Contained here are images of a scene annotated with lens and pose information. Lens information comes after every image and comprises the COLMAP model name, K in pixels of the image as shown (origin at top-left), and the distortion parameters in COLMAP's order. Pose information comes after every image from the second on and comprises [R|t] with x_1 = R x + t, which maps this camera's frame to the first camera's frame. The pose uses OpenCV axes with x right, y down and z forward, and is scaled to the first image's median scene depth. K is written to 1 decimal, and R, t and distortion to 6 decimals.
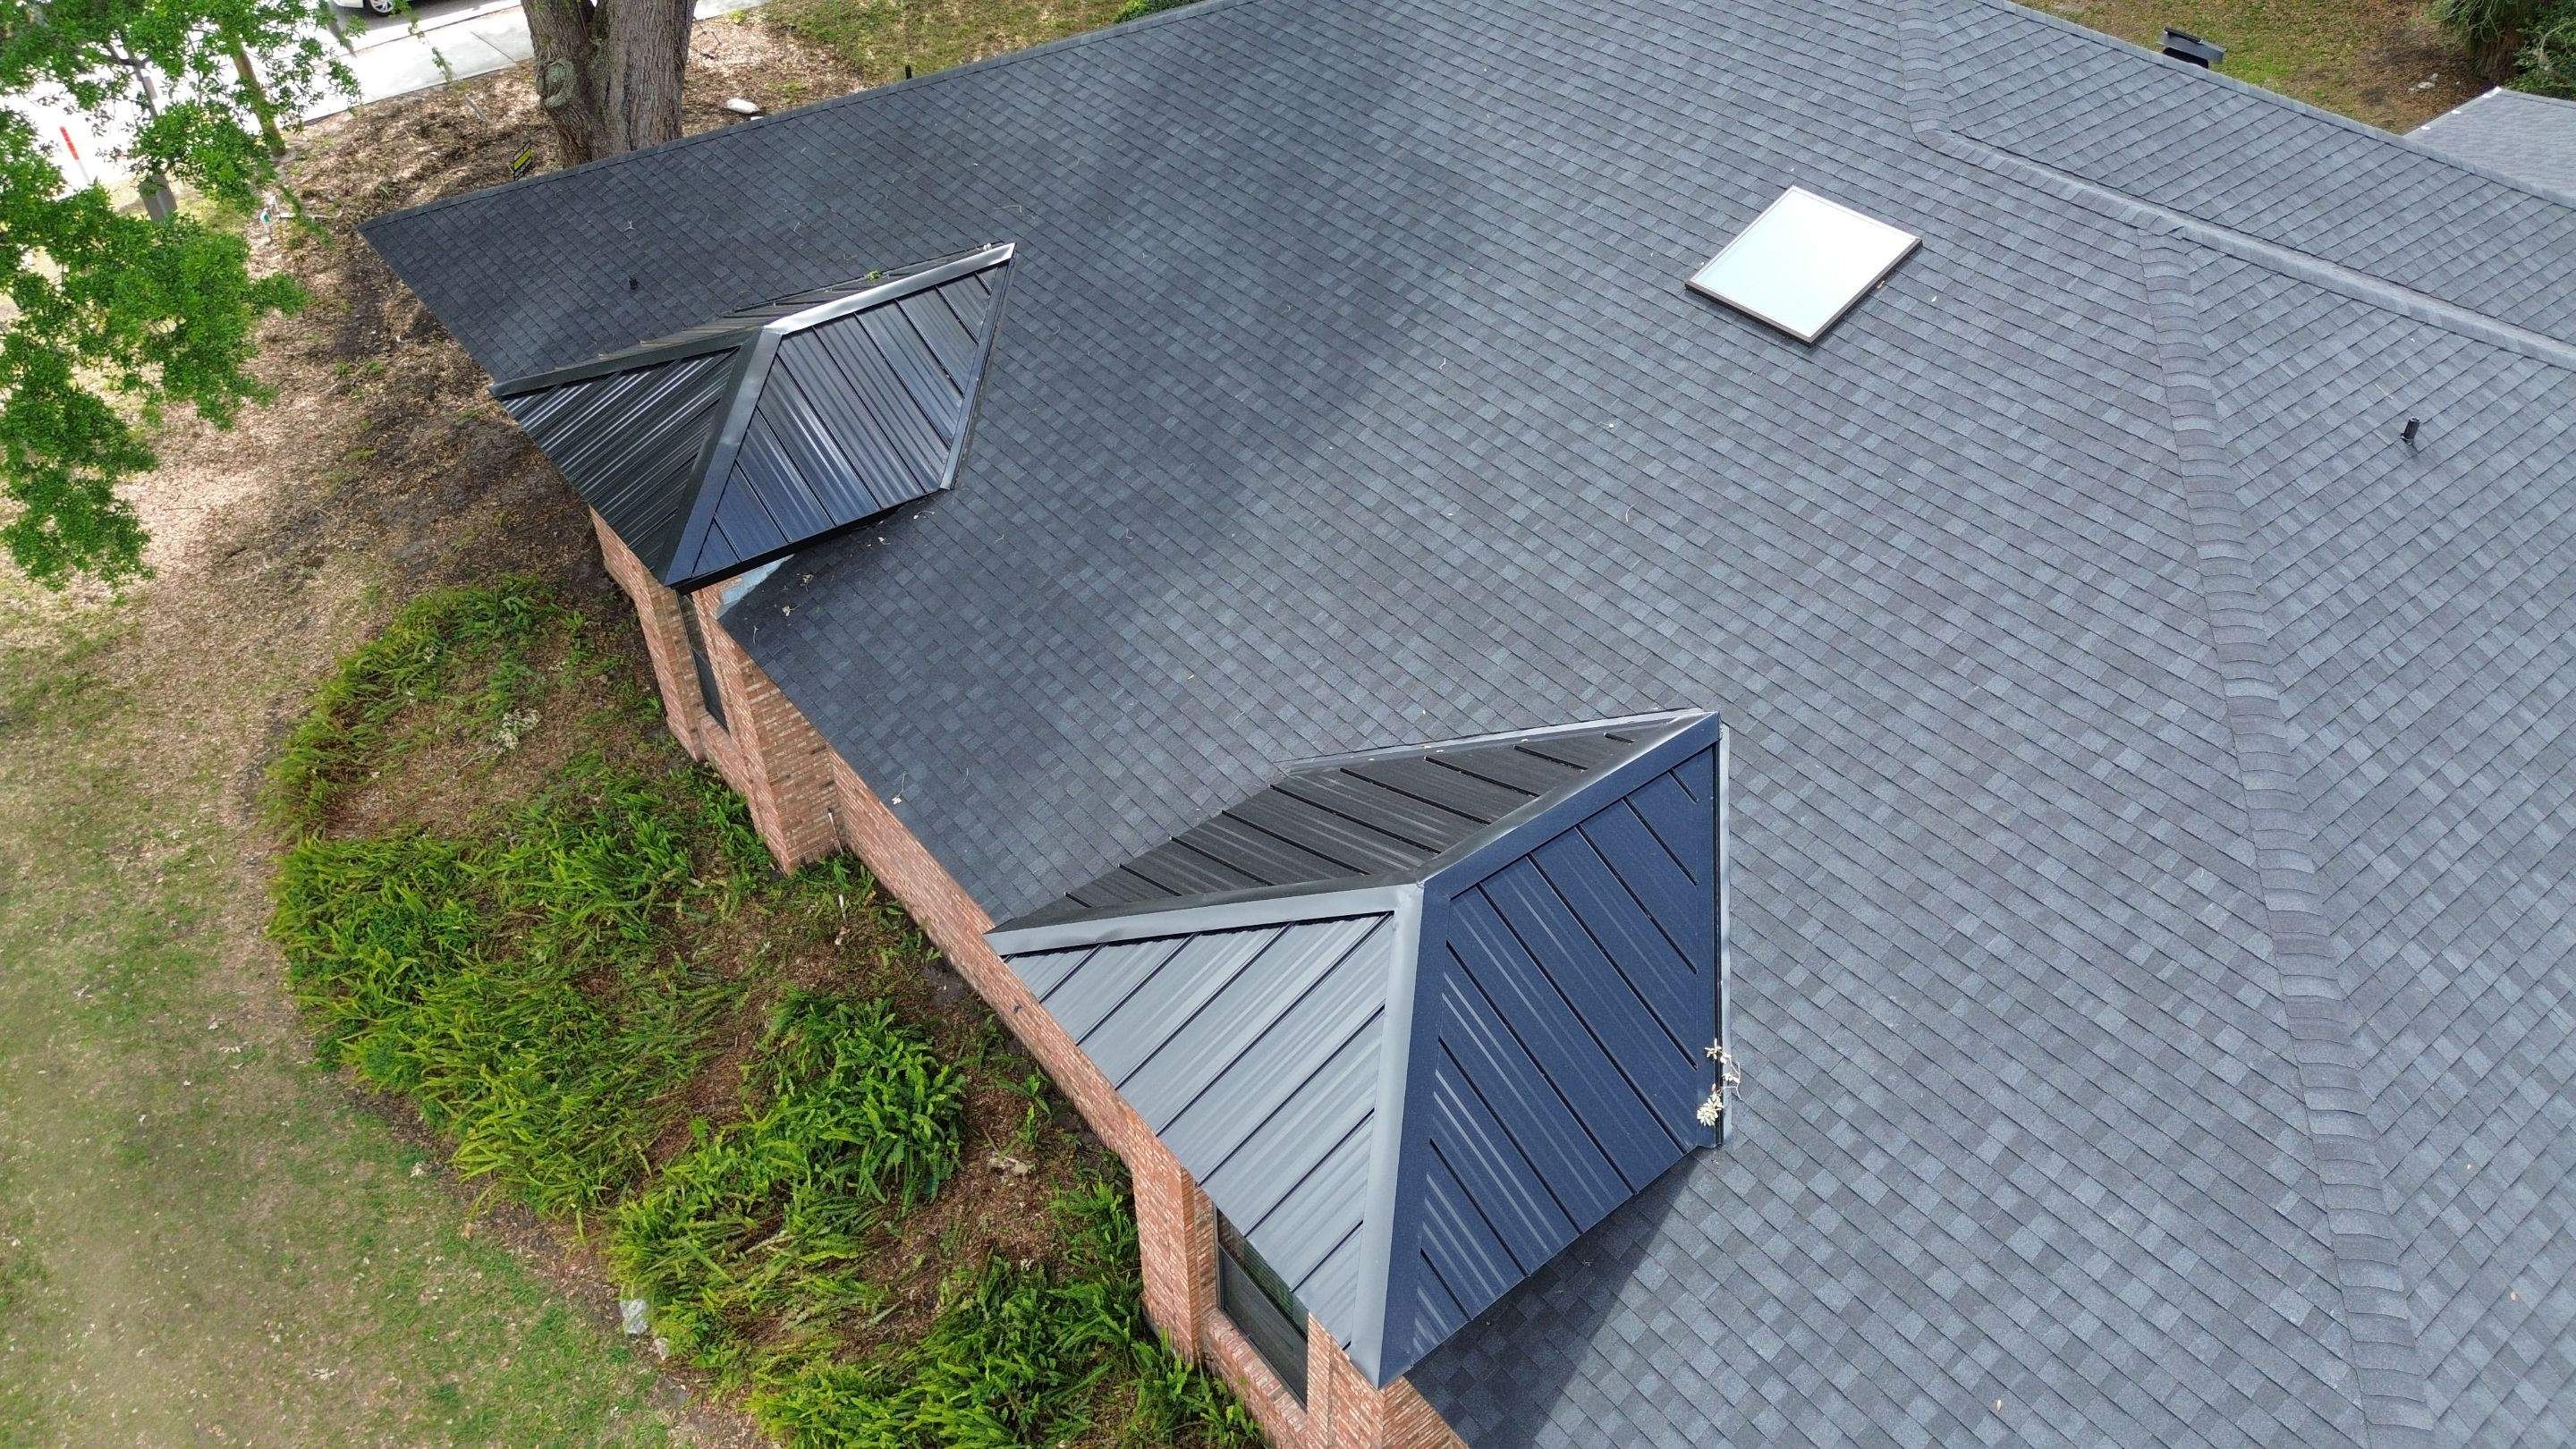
lens RADIAL K [[1820.4, 0, 1288.0], [0, 1820.4, 724.5], [0, 0, 1]] dist [0.093407, -0.104720]
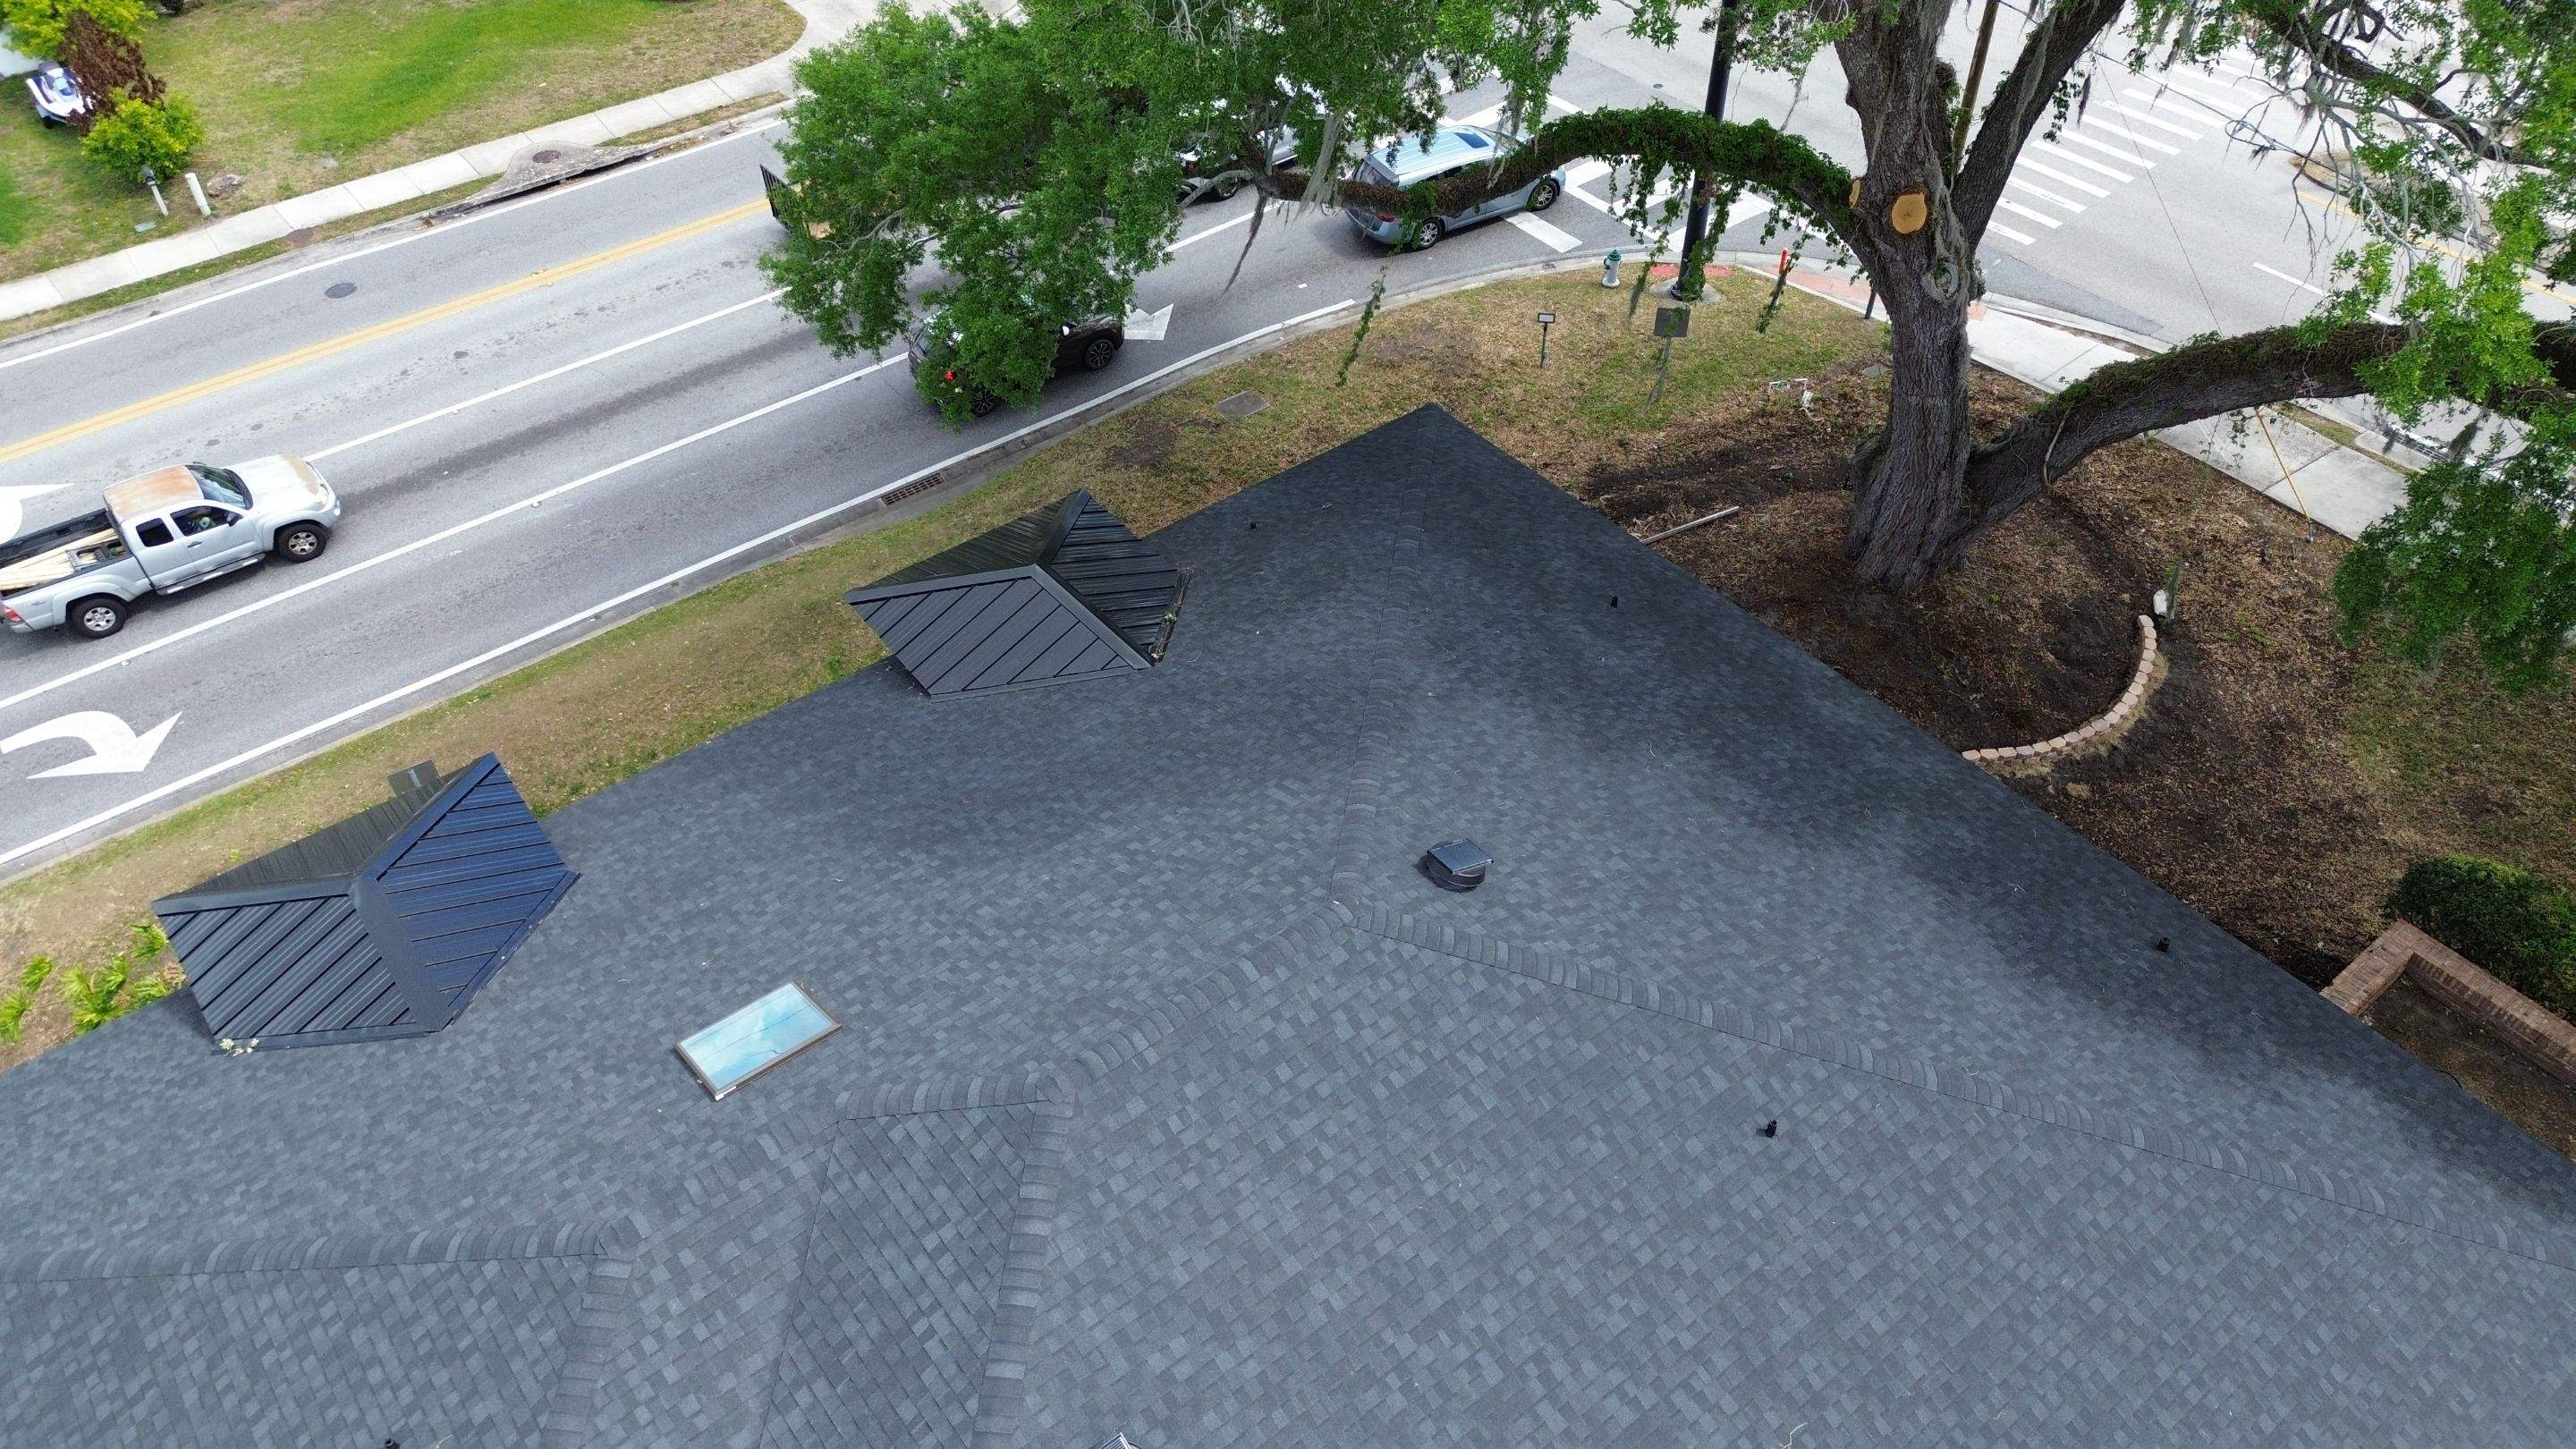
lens RADIAL K [[1820.4, 0, 1288.0], [0, 1820.4, 724.5], [0, 0, 1]] dist [0.093407, -0.104720]
pose [[-0.005732, 0.700856, -0.713280, 1.035812], [-0.642794, 0.543821, 0.539514, -1.288425], [0.766018, 0.461584, 0.447388, 0.656368]]
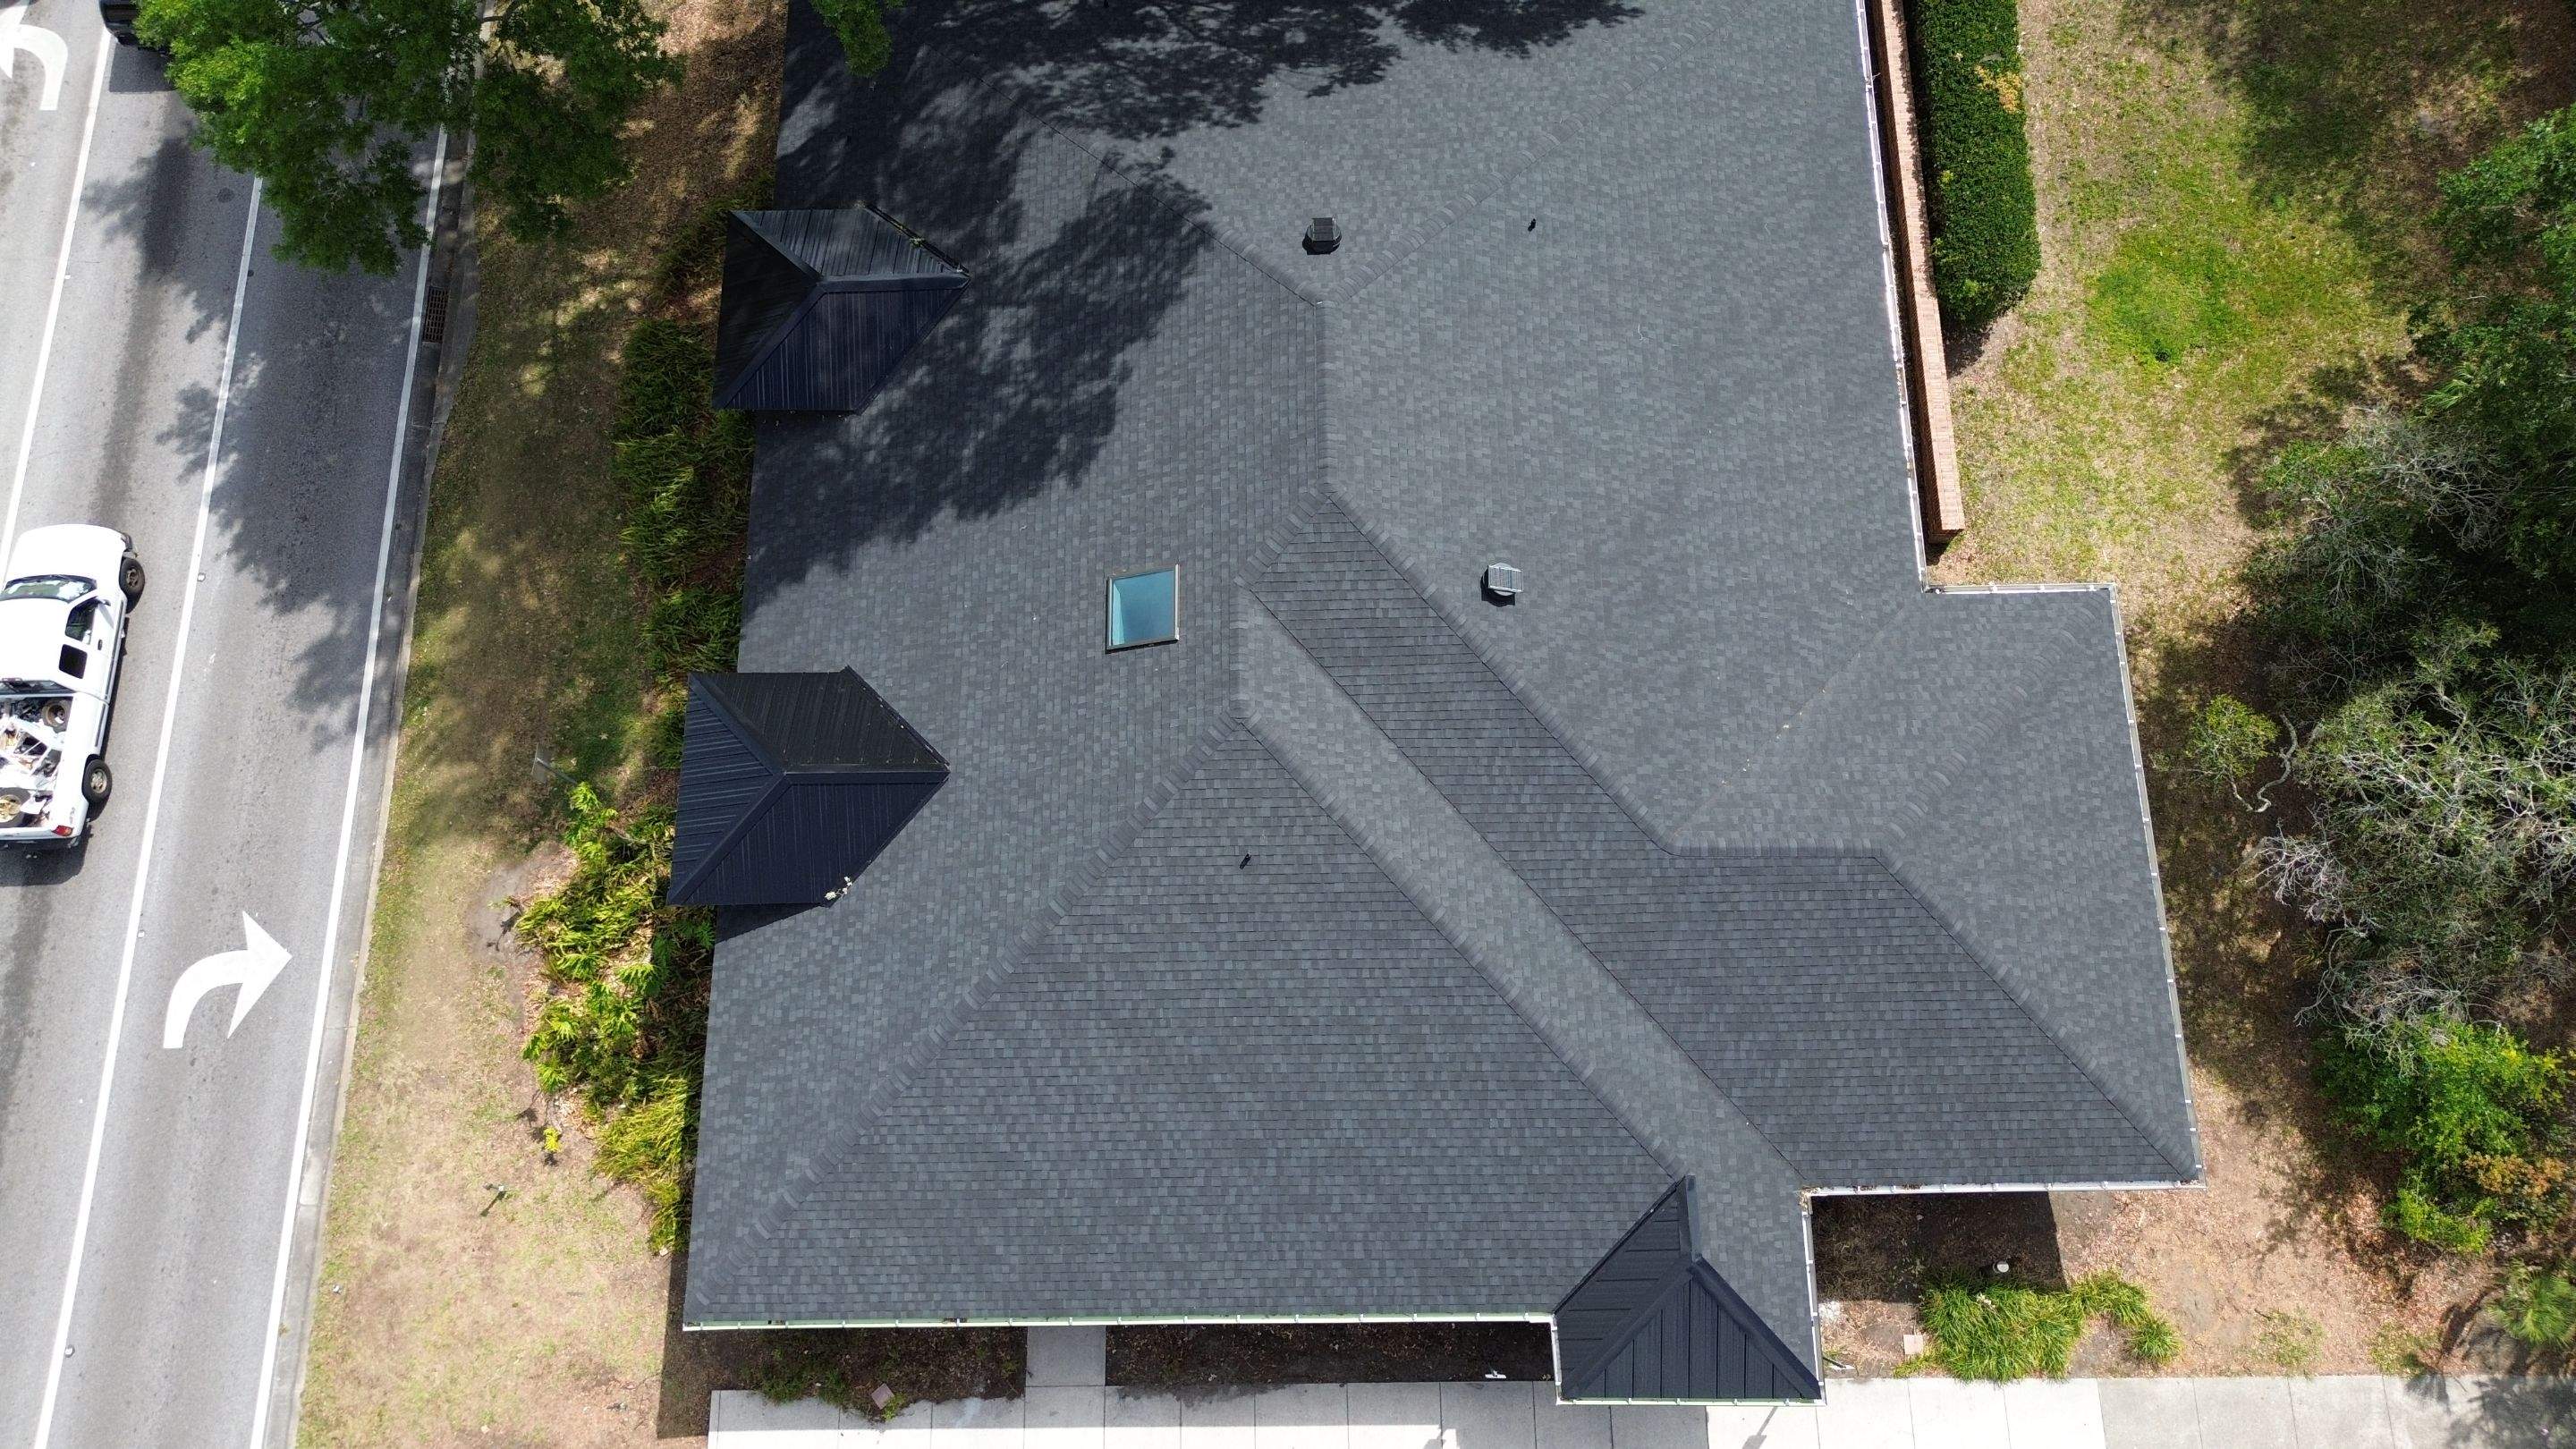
lens RADIAL K [[1827.6, 0, 1274.5], [0, 1827.6, 728.2], [0, 0, 1]] dist [0.092051, -0.128545]
pose [[0.790659, 0.584540, -0.182133, 0.877905], [-0.384771, 0.705786, 0.594826, -1.476398], [0.476246, -0.400225, 0.782949, -0.593106]]
